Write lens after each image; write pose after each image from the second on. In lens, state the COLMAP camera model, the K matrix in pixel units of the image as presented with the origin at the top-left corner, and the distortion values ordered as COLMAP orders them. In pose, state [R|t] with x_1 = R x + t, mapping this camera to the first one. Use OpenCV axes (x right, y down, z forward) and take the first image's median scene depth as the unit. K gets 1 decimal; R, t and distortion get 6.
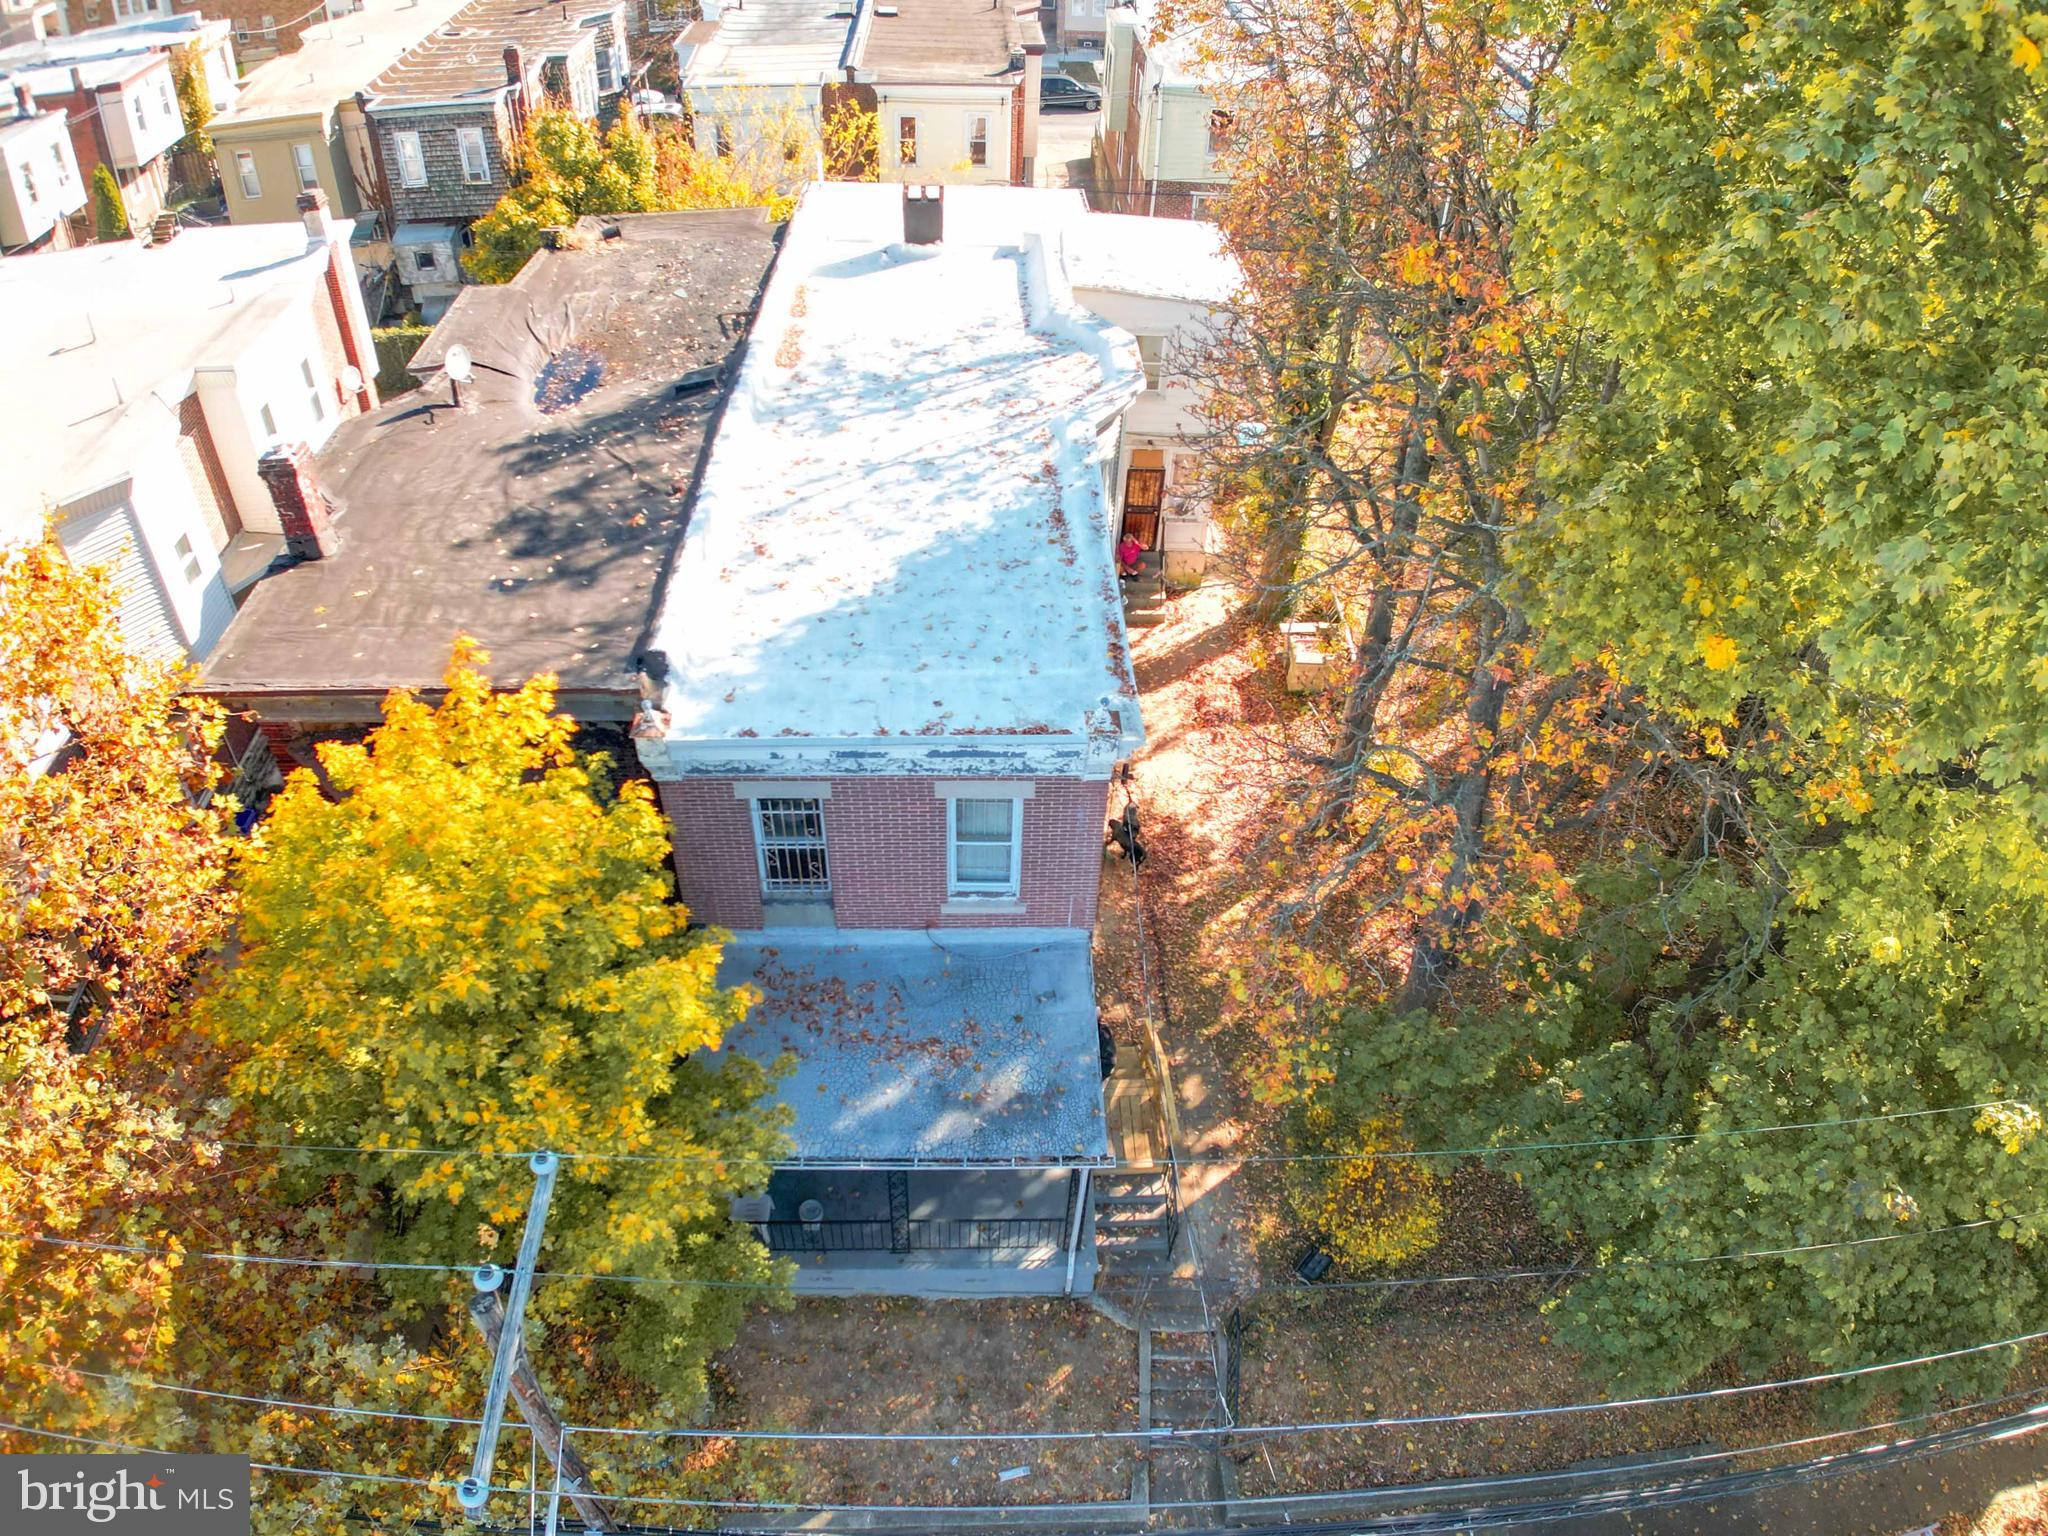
lens RADIAL K [[1241.5, 0, 1019.3], [0, 1241.5, 732.2], [0, 0, 1]] dist [-0.166127, 0.016946]
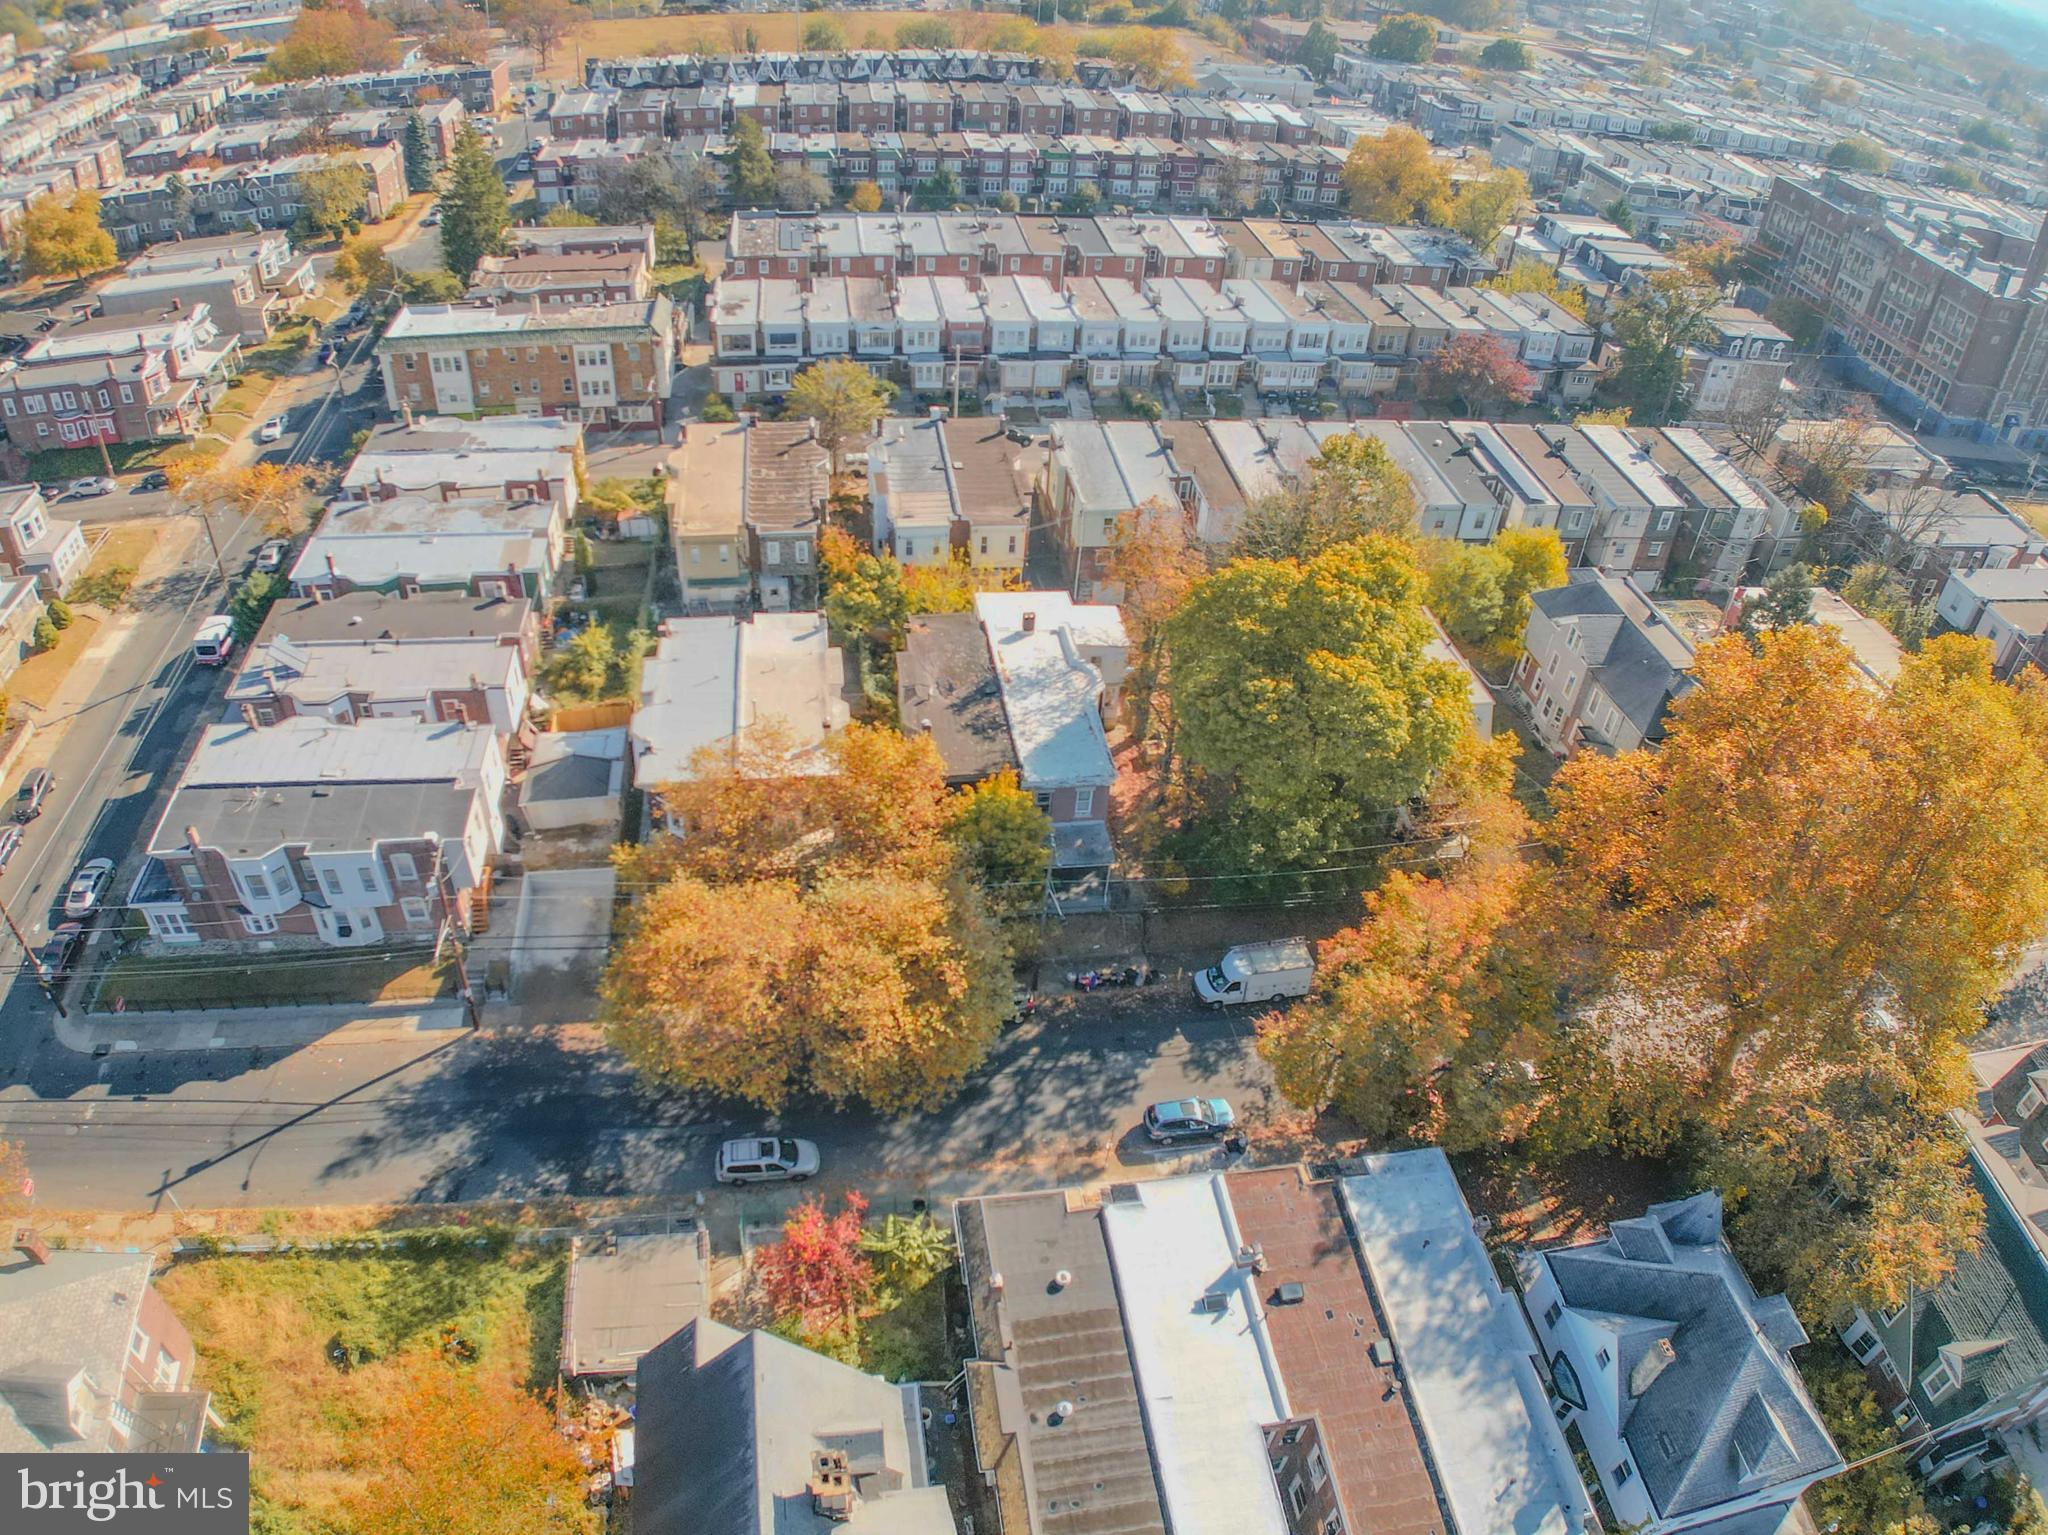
lens RADIAL K [[1241.5, 0, 1019.3], [0, 1241.5, 731.7], [0, 0, 1]] dist [-0.166127, 0.016946]
pose [[0.994340, -0.044461, 0.096495, -0.601606], [0.049122, 0.997711, -0.046477, 0.027318], [-0.094207, 0.050954, 0.994248, -3.141325]]
